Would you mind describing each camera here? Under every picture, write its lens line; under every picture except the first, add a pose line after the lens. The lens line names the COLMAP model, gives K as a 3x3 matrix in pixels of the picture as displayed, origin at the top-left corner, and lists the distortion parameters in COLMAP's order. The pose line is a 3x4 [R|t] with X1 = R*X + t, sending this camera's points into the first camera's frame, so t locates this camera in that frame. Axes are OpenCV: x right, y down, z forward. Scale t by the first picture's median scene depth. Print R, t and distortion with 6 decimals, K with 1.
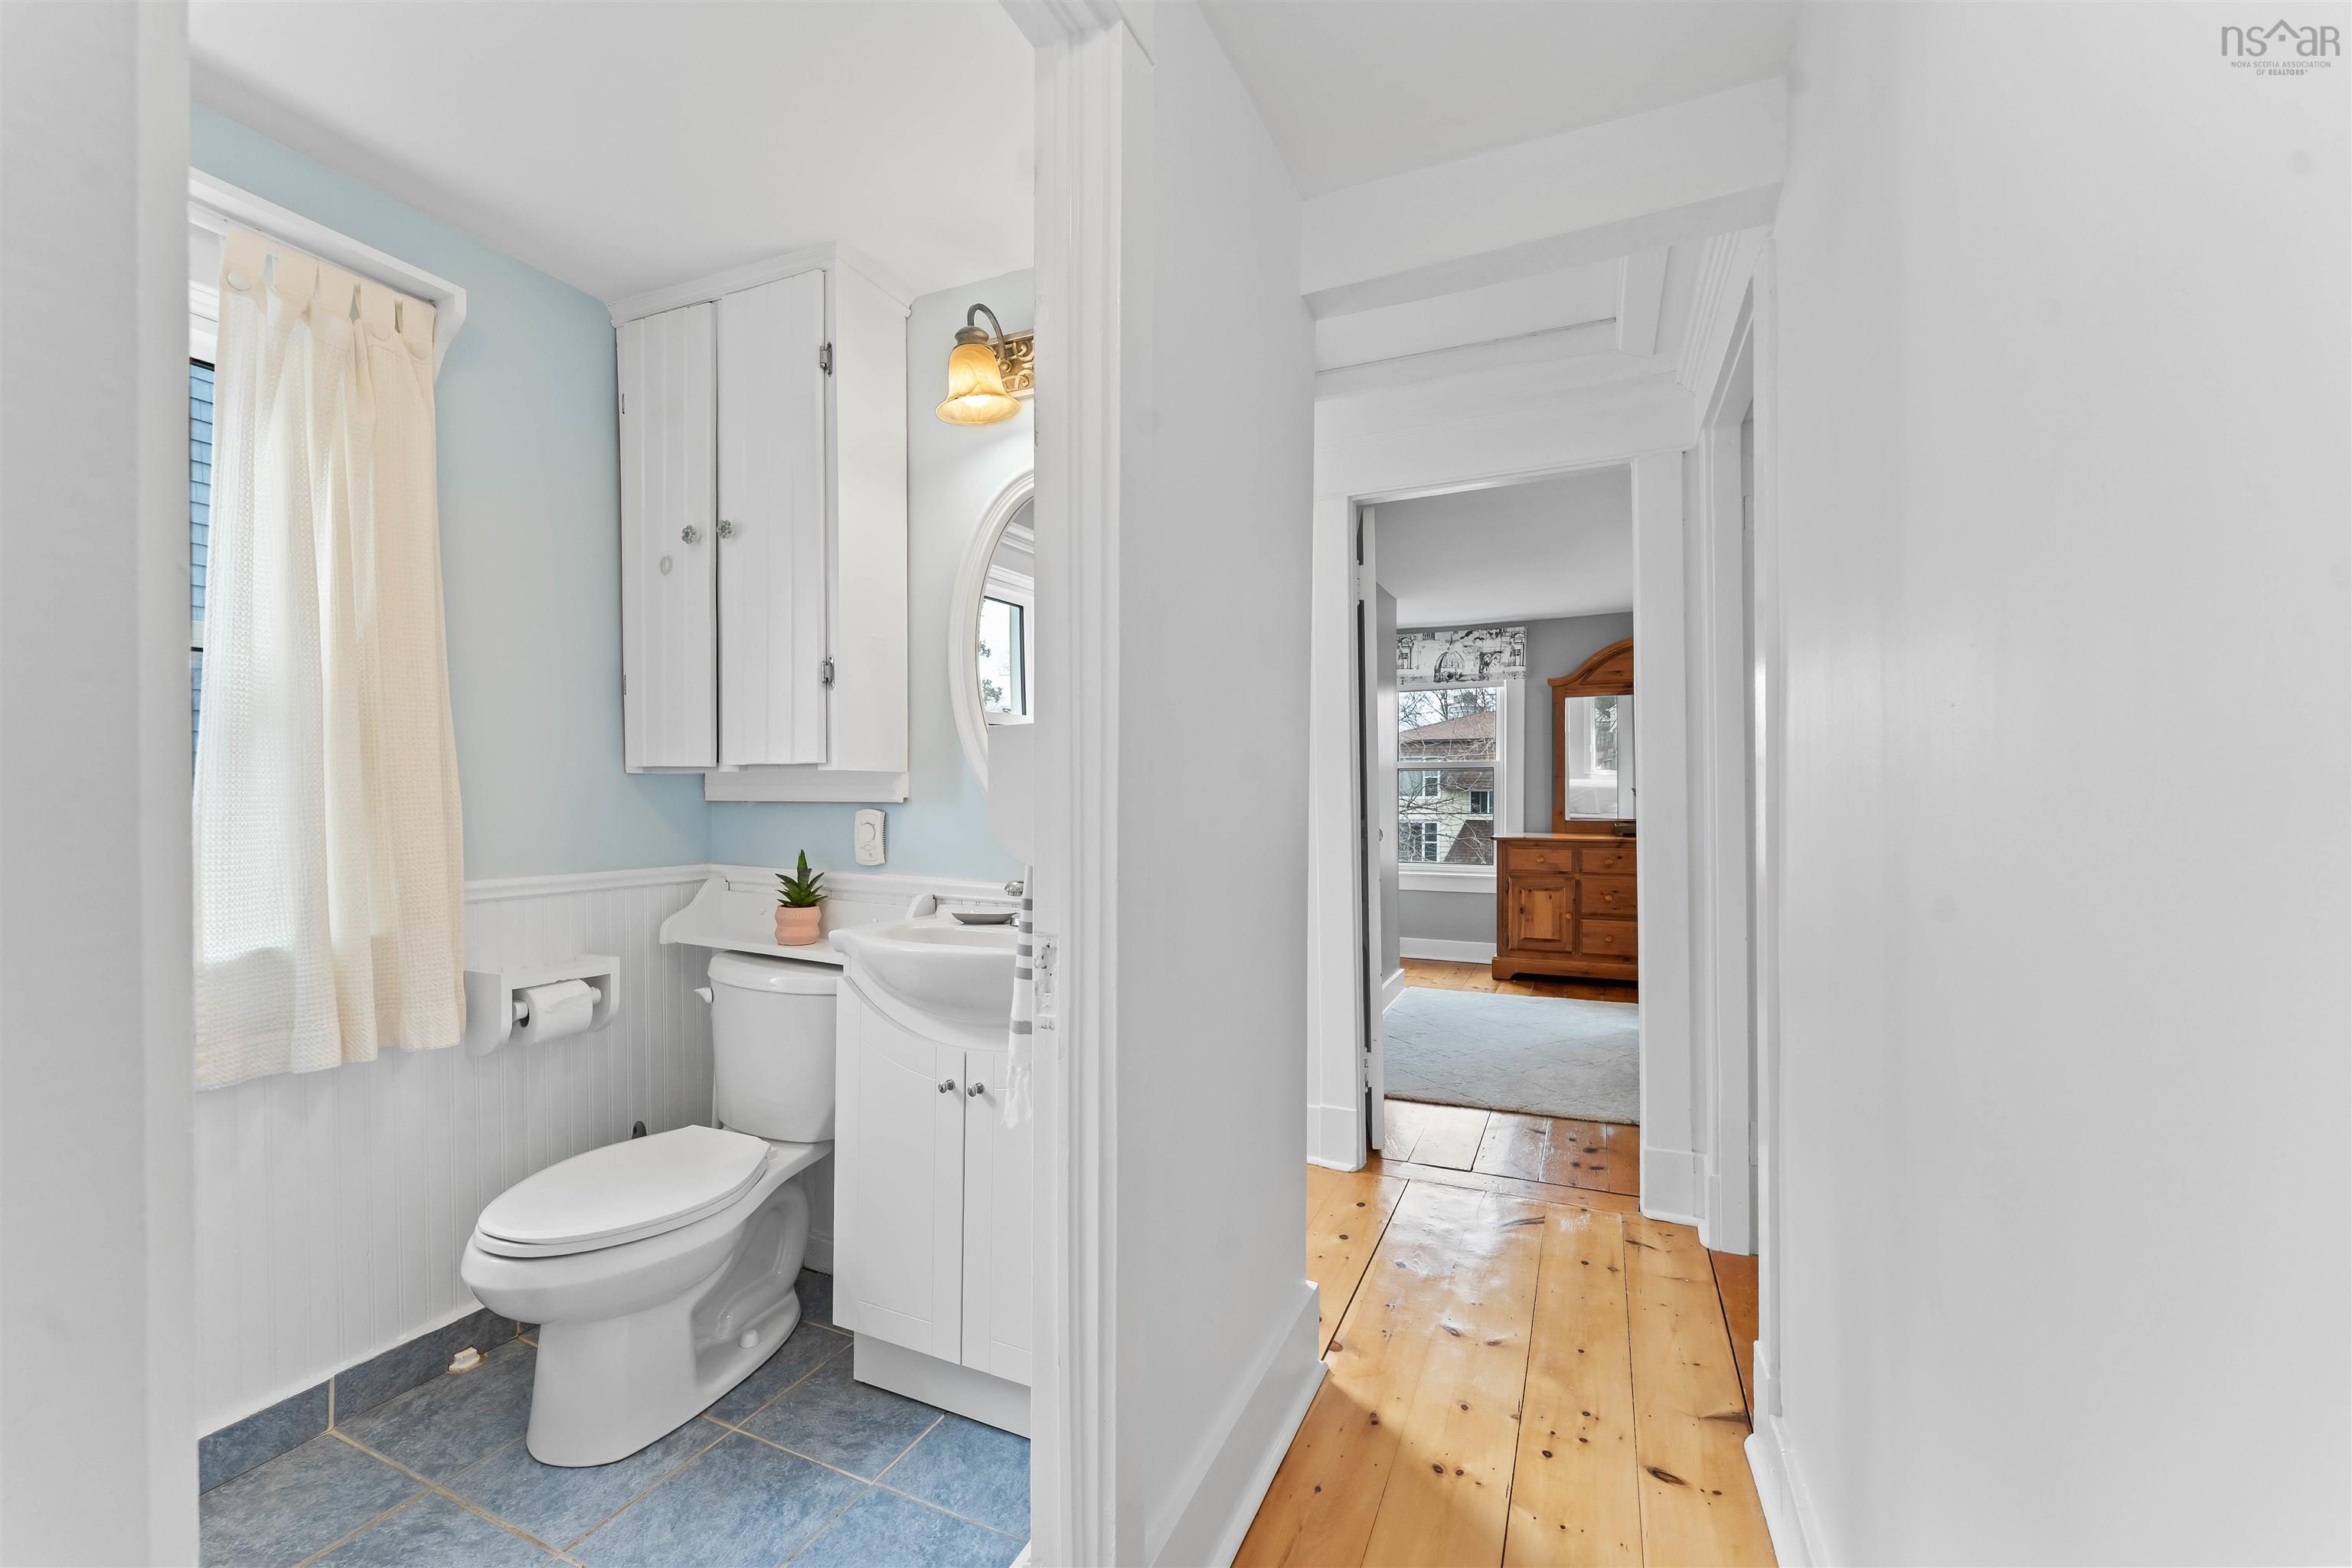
lens RADIAL K [[970.7, 0, 1178.3], [0, 970.7, 799.7], [0, 0, 1]] dist [0.001114, 0.000554]
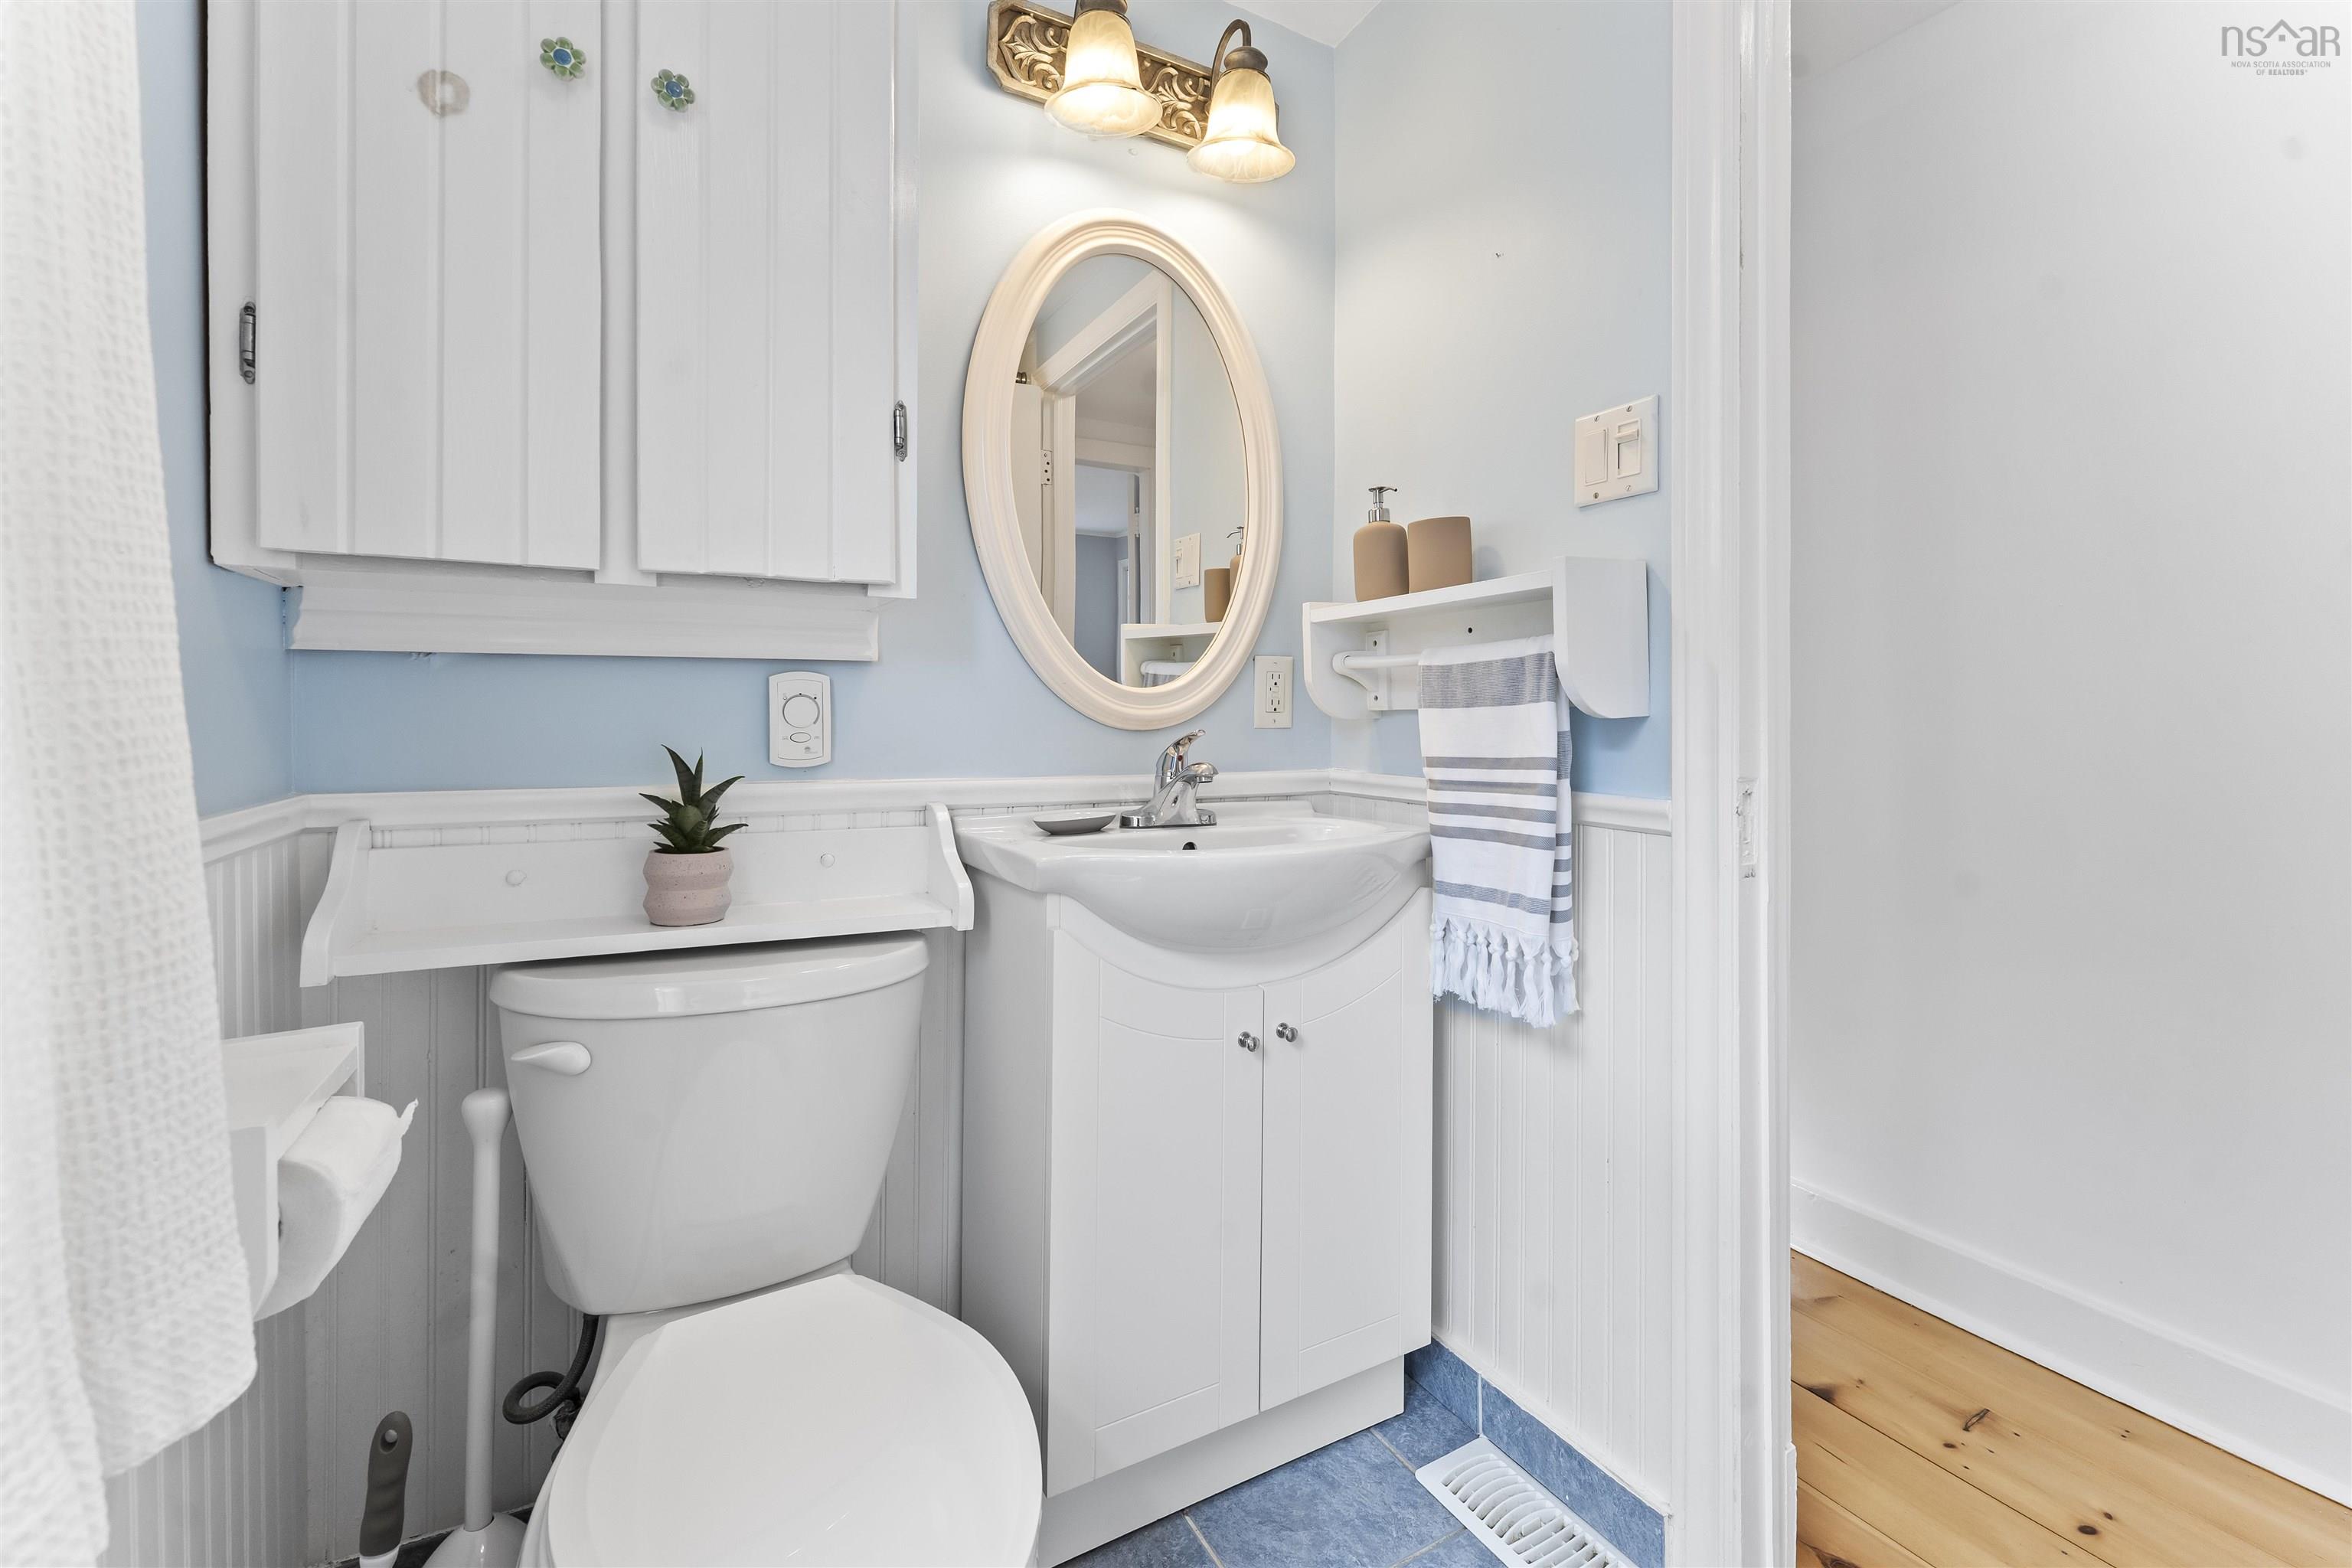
lens RADIAL K [[968.5, 0, 1182.5], [0, 968.5, 711.2], [0, 0, 1]] dist [0.000106, 0.000005]
pose [[0.594650, -0.000033, 0.803984, -0.658964], [0.011042, 0.999906, -0.008126, 0.041221], [-0.803909, 0.013710, 0.594595, 0.464864]]
